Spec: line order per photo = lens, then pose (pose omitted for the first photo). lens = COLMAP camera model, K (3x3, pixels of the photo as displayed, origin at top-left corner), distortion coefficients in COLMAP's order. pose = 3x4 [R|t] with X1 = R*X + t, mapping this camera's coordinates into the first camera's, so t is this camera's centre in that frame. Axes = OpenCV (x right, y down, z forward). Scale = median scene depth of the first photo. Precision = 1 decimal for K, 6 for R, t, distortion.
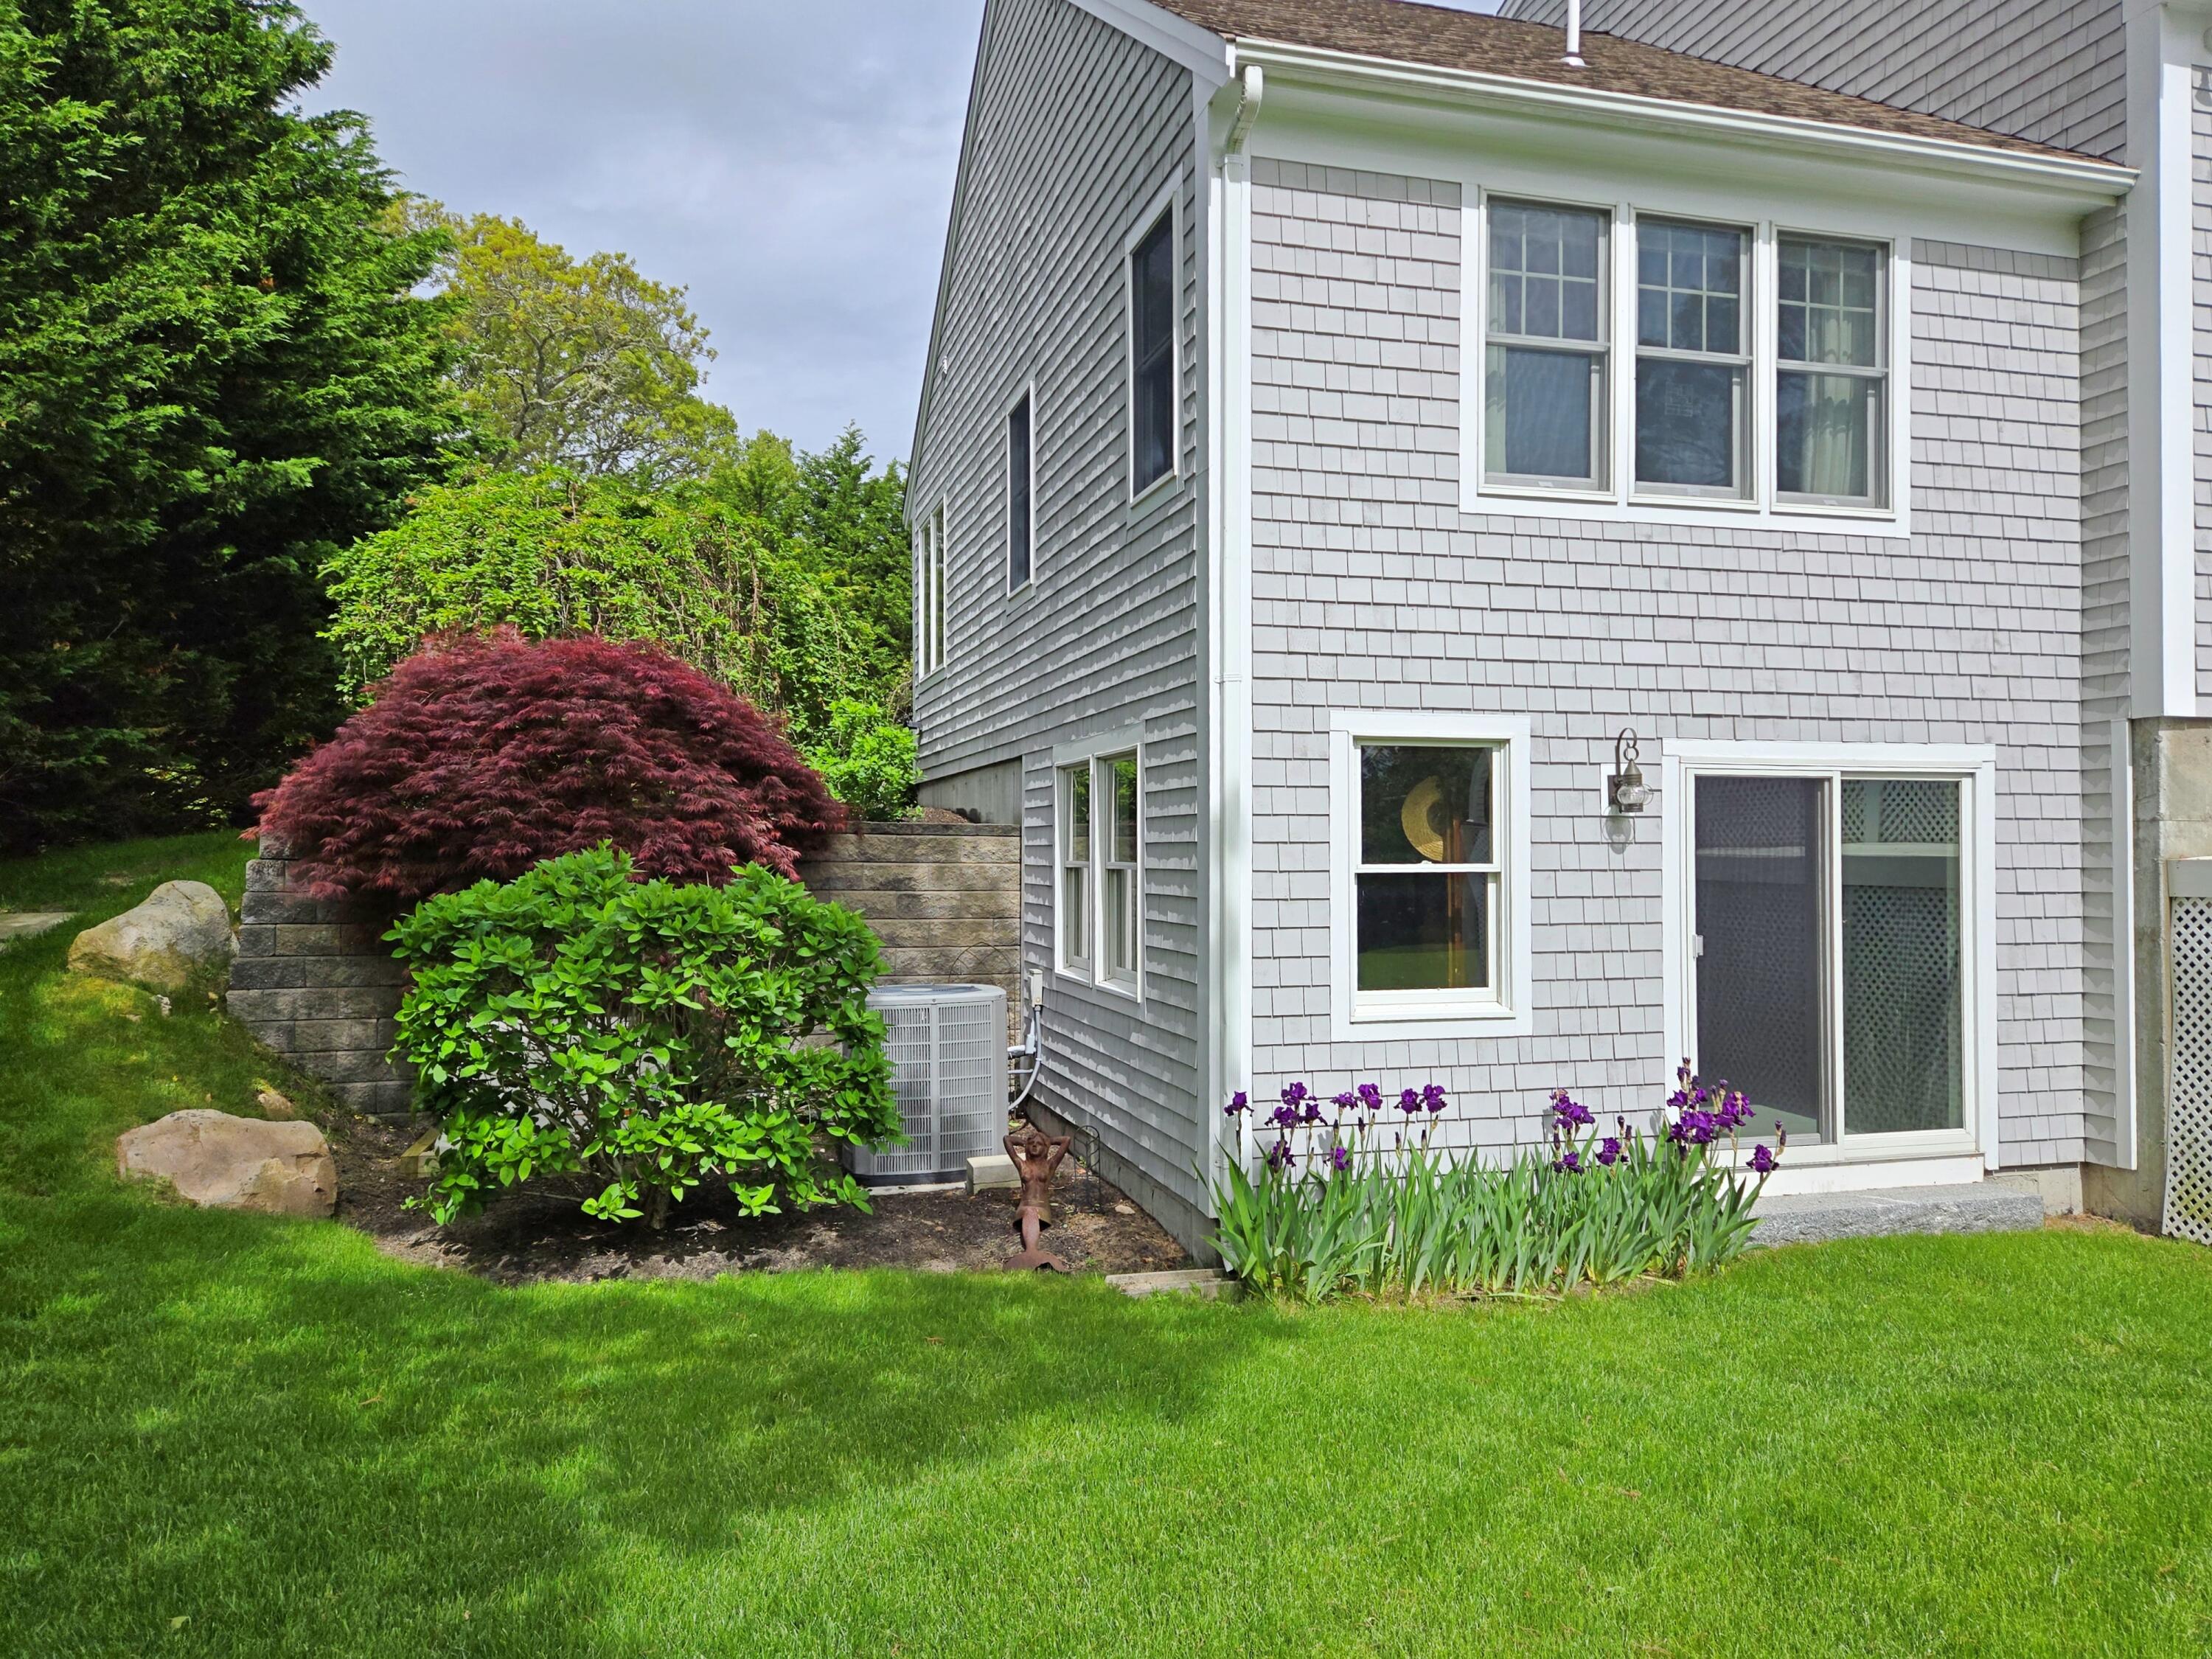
lens RADIAL K [[1523.9, 0, 1114.8], [0, 1523.9, 849.8], [0, 0, 1]] dist [0.090121, -0.066016]
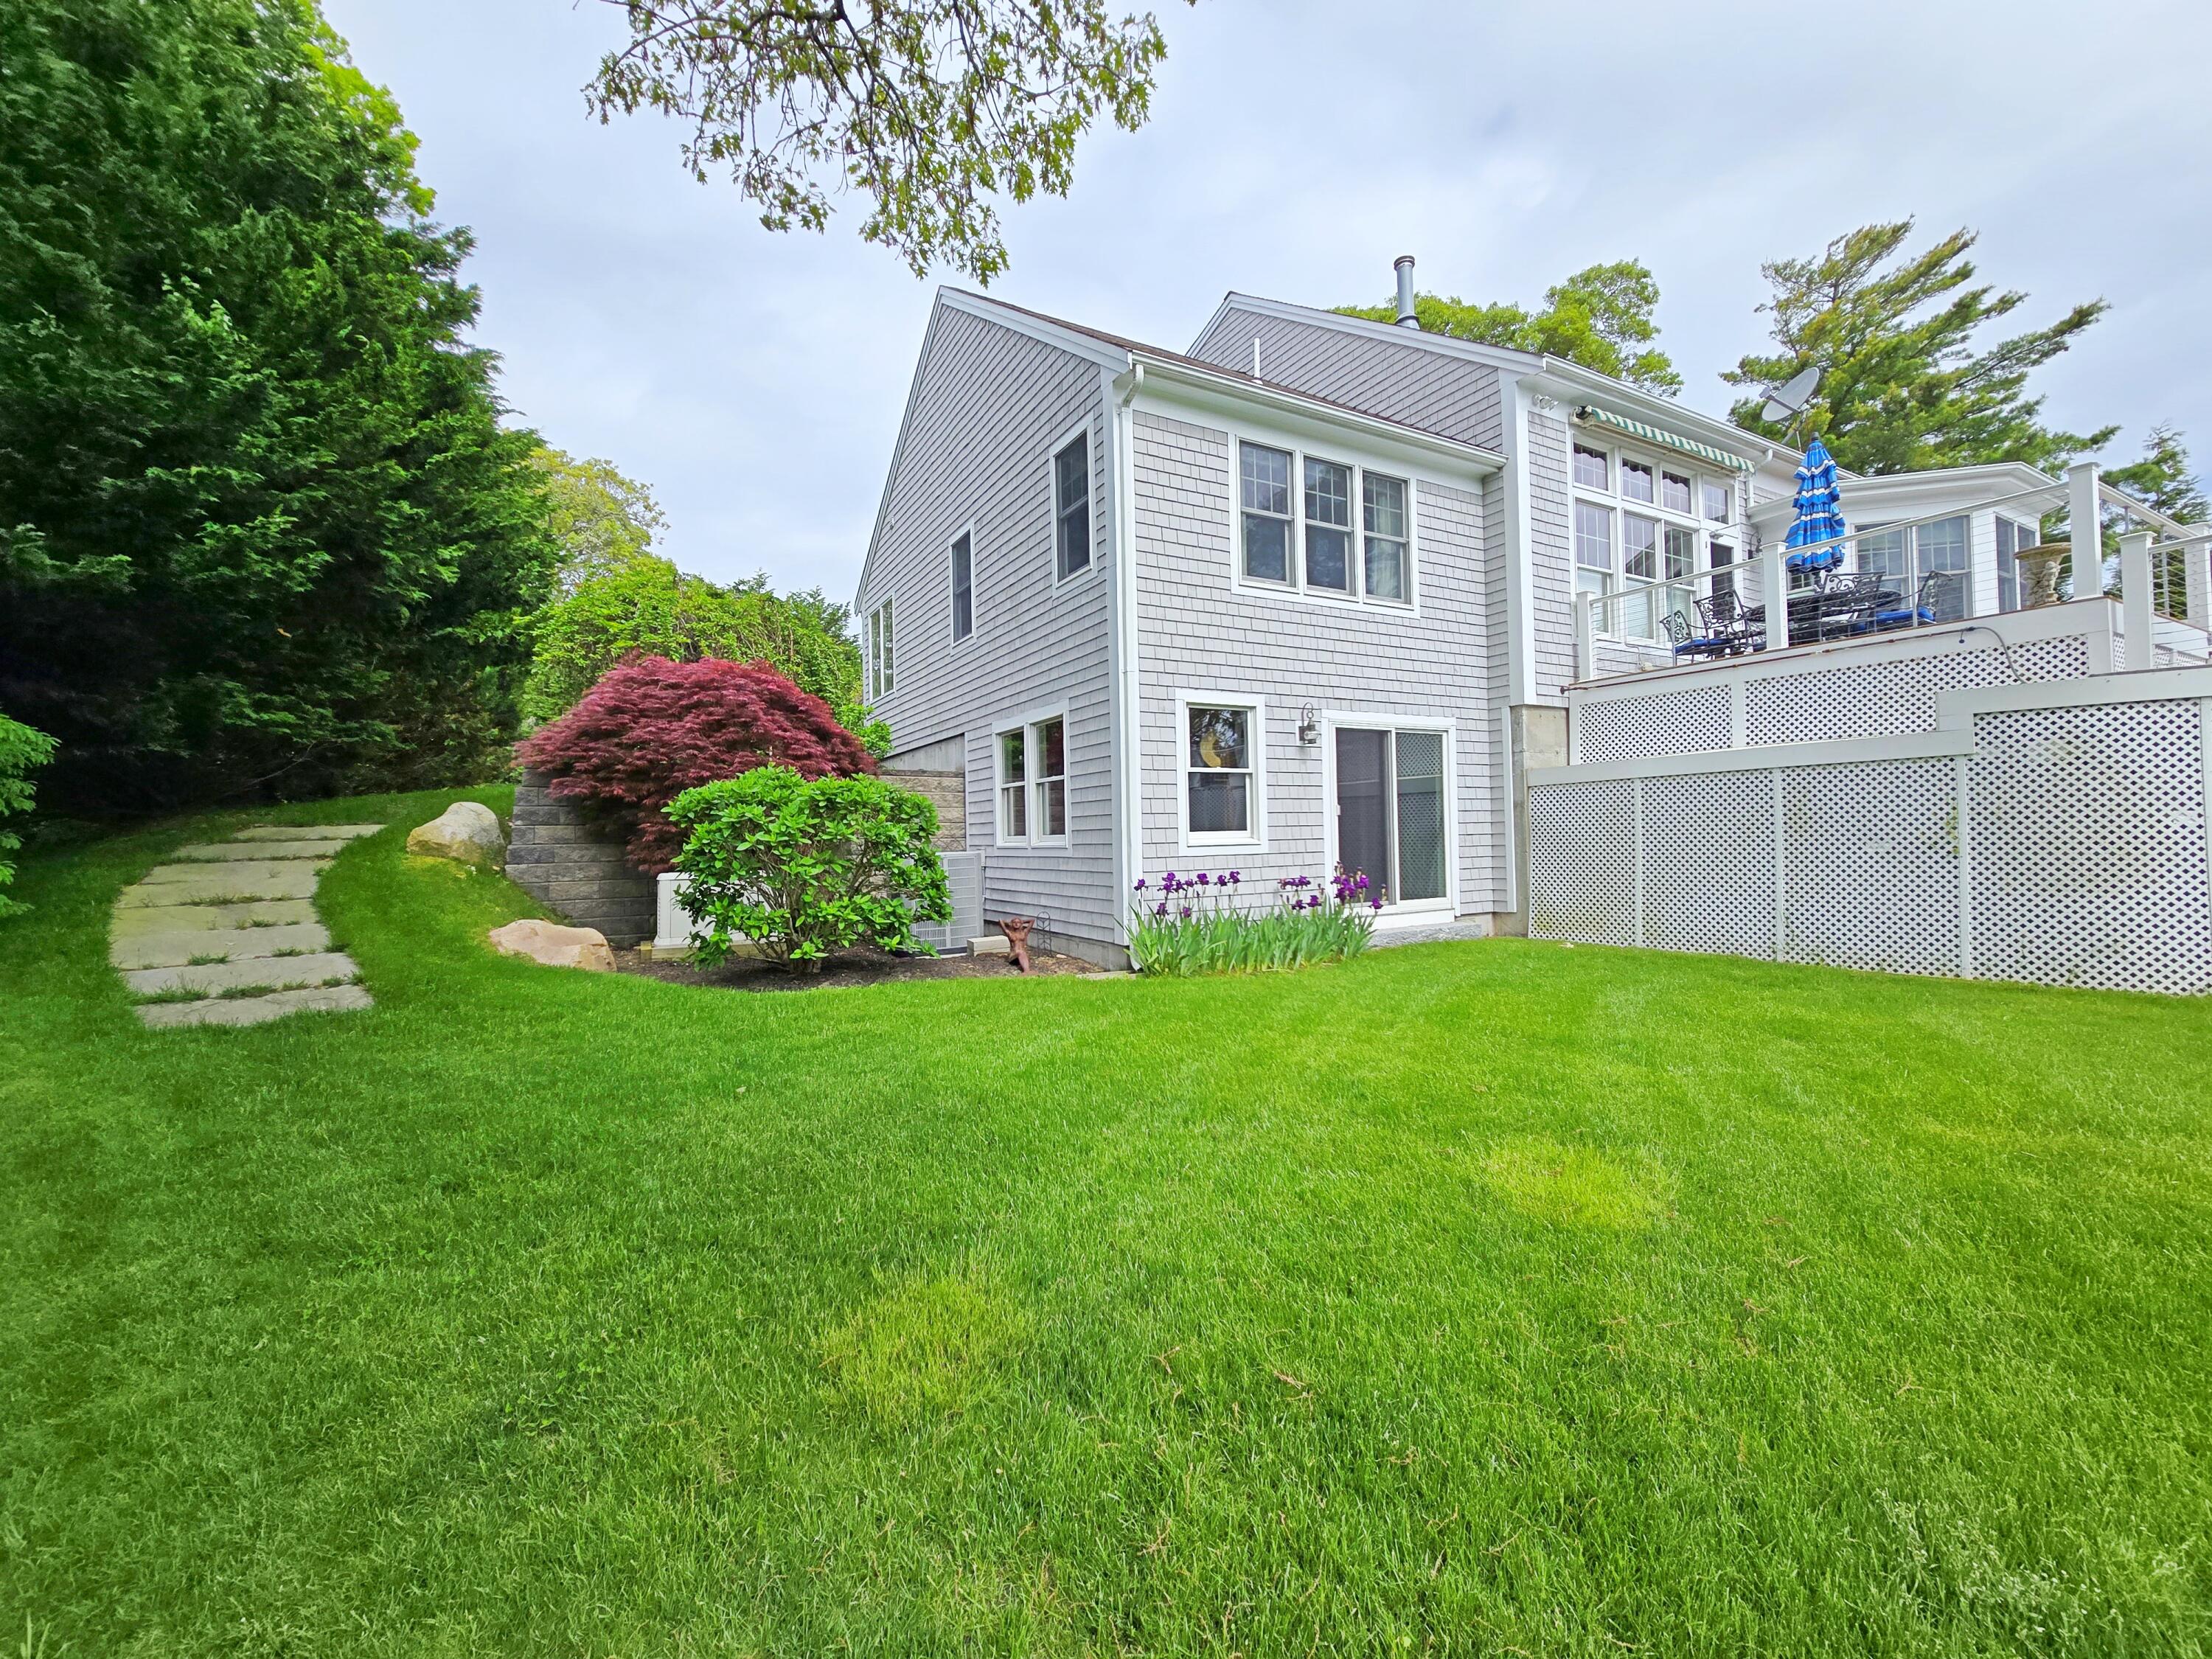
lens RADIAL K [[889.5, 0, 1106.0], [0, 889.5, 829.5], [0, 0, 1]] dist [0.012722, -0.004173]
pose [[0.975990, -0.018948, 0.216990, -0.189775], [0.019921, 0.999799, -0.002297, 0.087052], [-0.216903, 0.006564, 0.976171, -0.100291]]
